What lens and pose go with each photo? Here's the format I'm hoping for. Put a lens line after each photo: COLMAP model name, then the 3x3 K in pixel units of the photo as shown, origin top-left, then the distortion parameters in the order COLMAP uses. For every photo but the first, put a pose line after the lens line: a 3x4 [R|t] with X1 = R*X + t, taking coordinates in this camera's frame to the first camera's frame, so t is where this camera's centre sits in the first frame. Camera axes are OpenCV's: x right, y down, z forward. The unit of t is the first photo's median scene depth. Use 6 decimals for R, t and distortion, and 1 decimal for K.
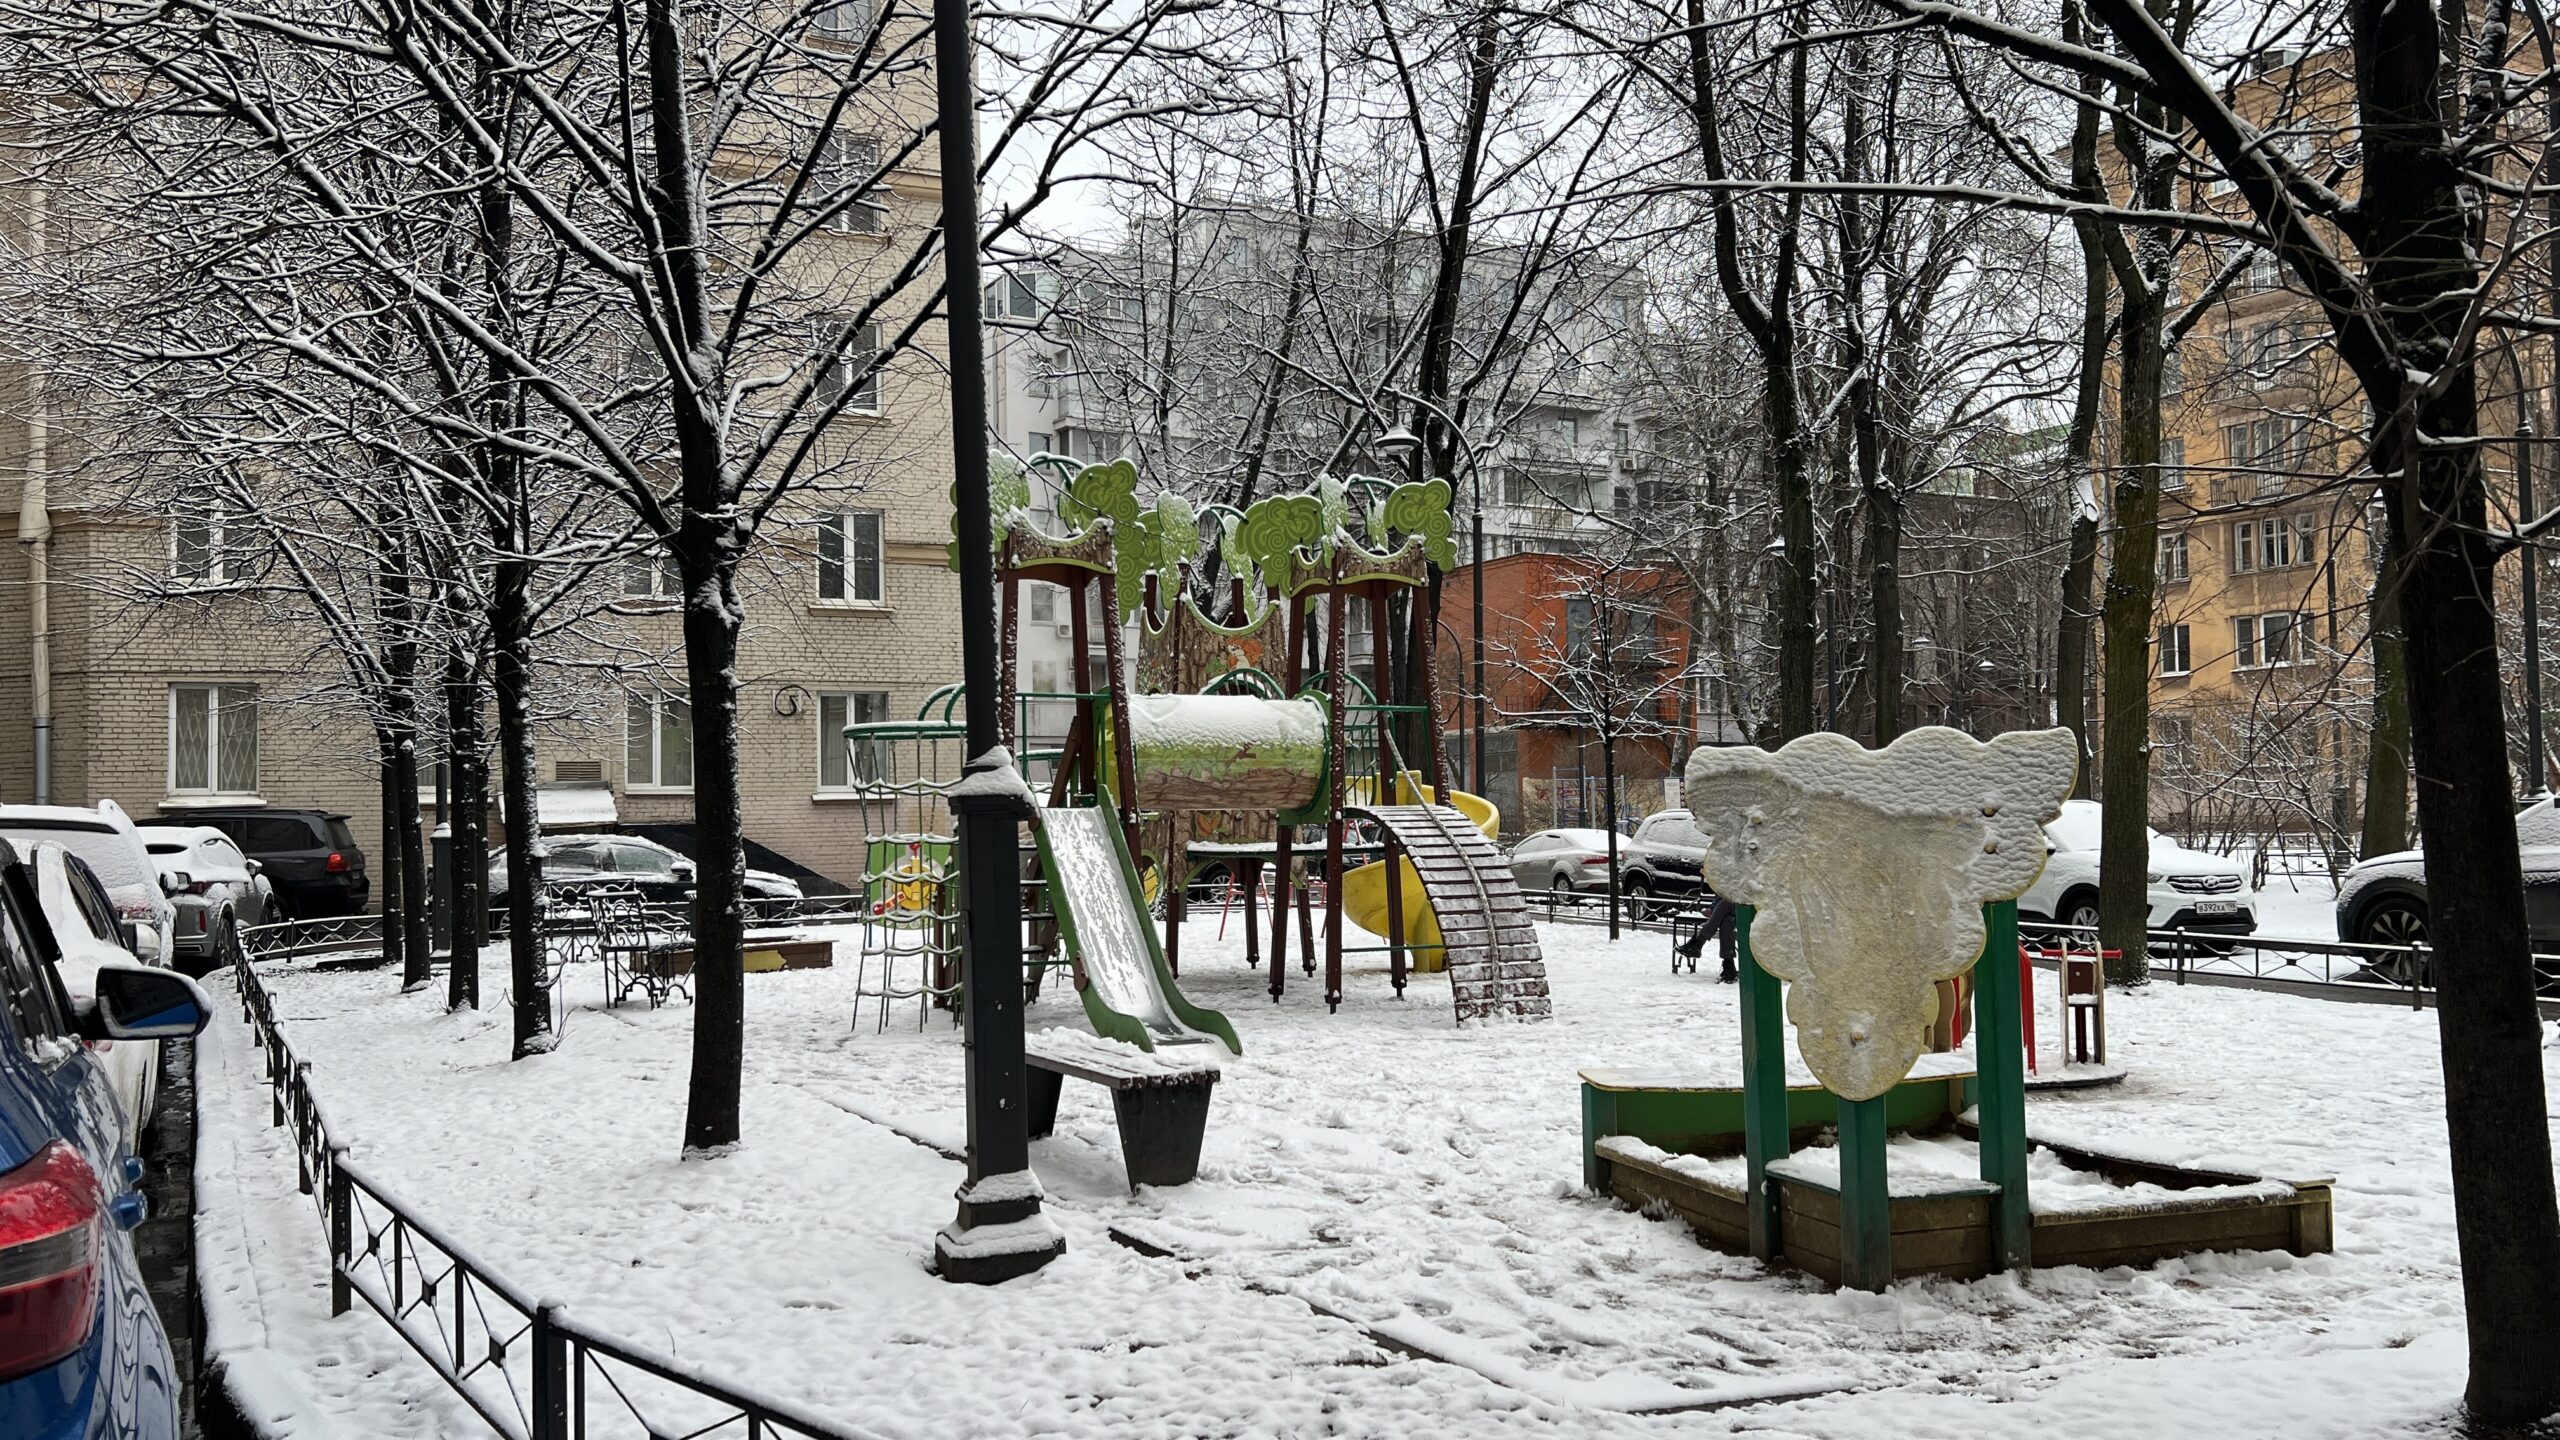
lens RADIAL K [[1883.6, 0, 1290.6], [0, 1883.6, 725.3], [0, 0, 1]] dist [0.055239, -0.085479]
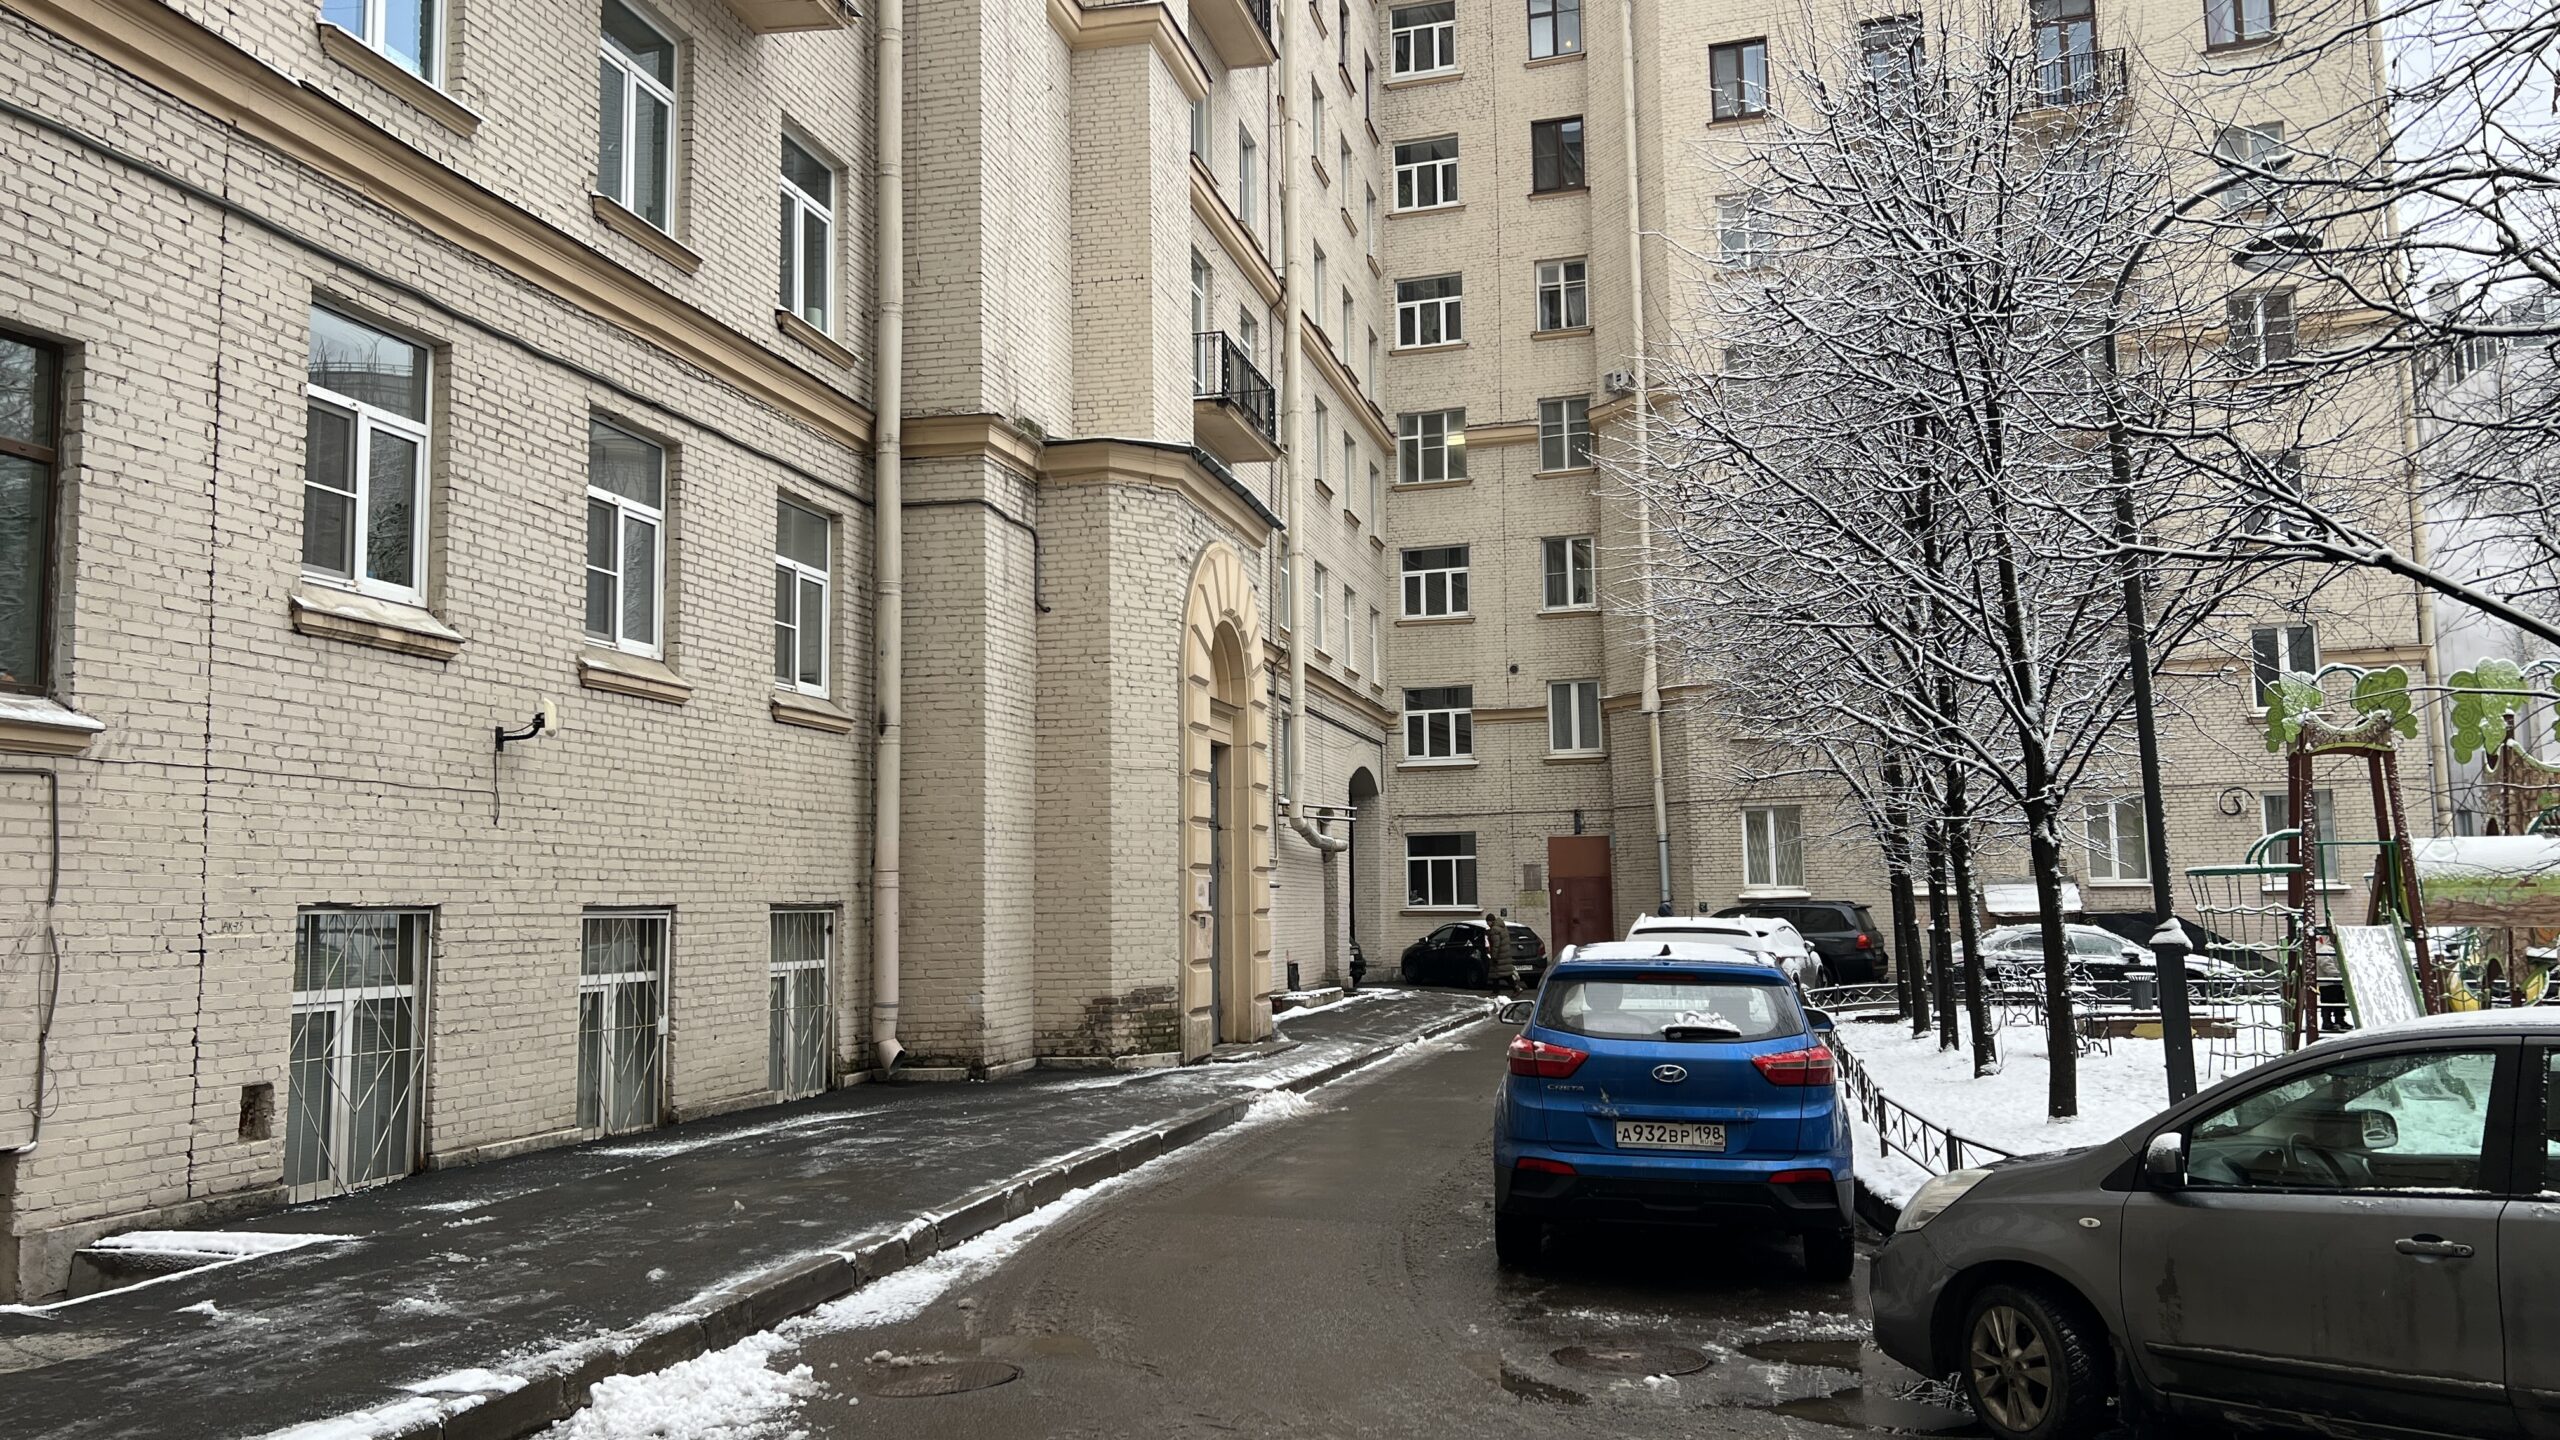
lens RADIAL K [[1883.6, 0, 1290.6], [0, 1883.6, 725.3], [0, 0, 1]] dist [0.055239, -0.085479]
pose [[0.728441, -0.061973, -0.682299, 0.230198], [0.037837, 0.998019, -0.050254, -0.053767], [0.684062, 0.010791, 0.729344, -0.468465]]
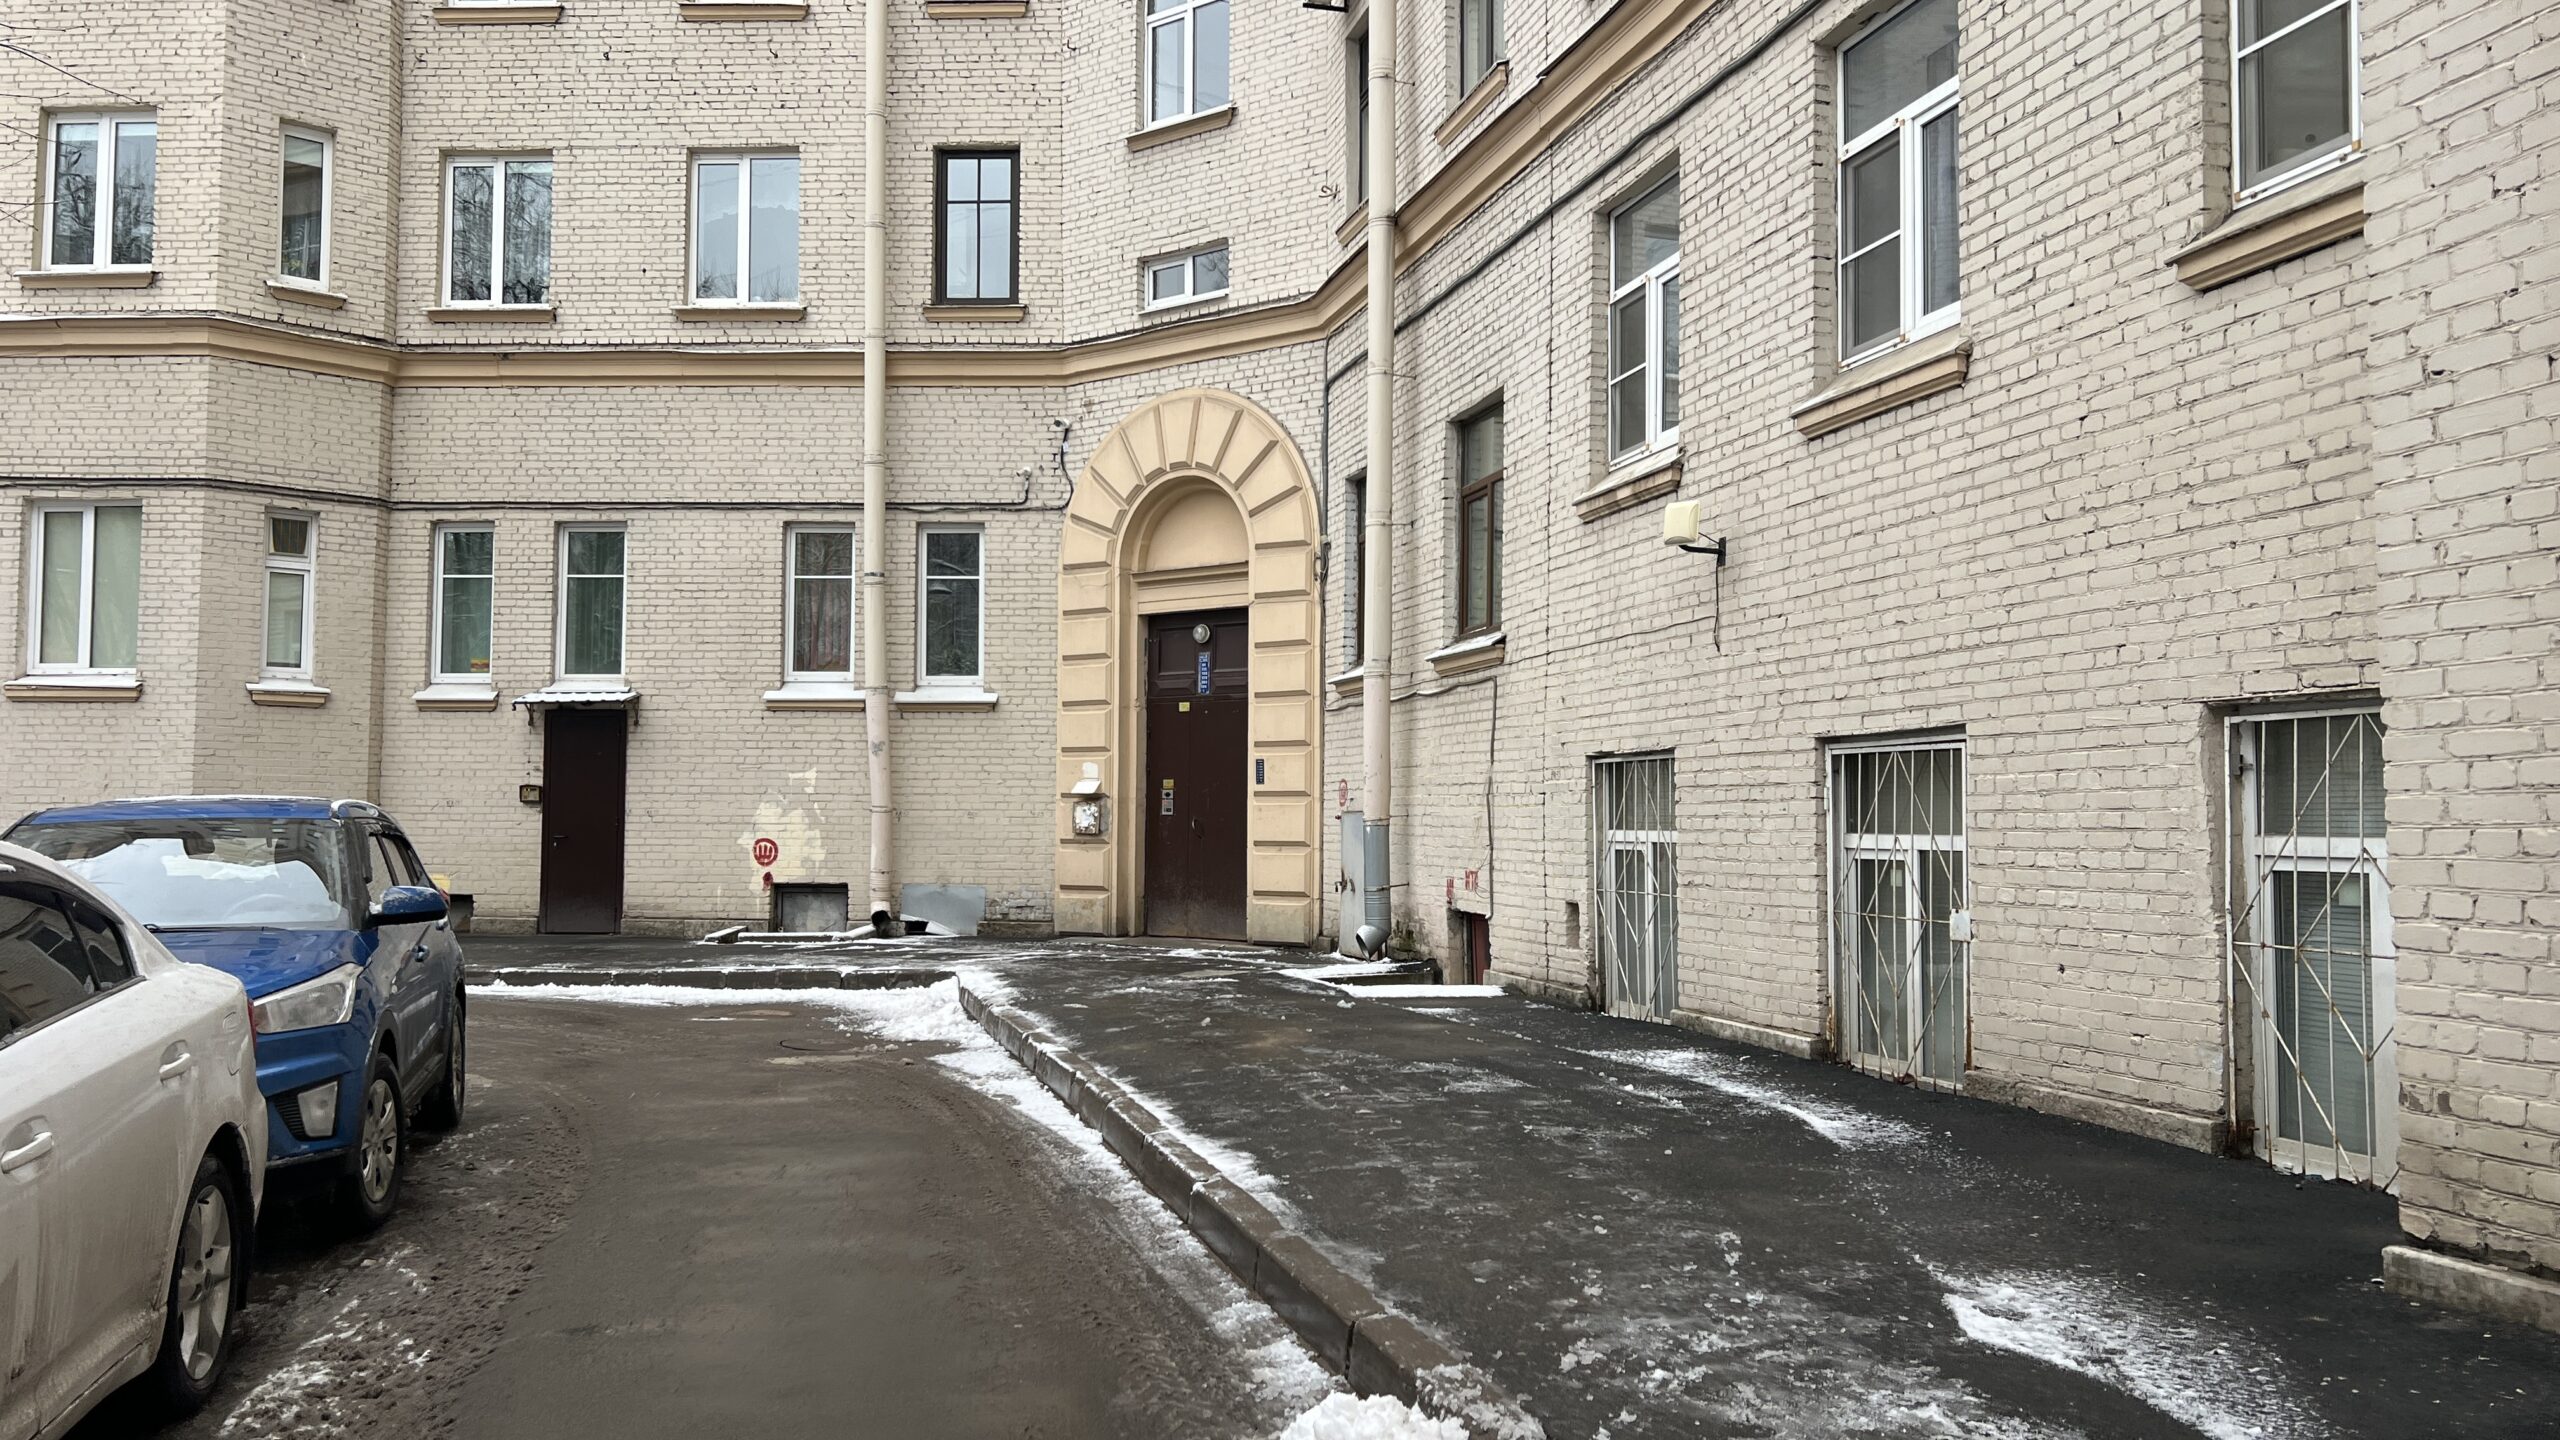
lens RADIAL K [[1861.9, 0, 1280.0], [0, 1861.9, 720.0], [0, 0, 1]] dist [0.091579, -0.195764]
pose [[-0.966923, 0.031280, 0.253144, -0.778307], [0.003791, 0.994105, -0.108356, 0.054439], [-0.255041, -0.103812, -0.961341, 0.836909]]
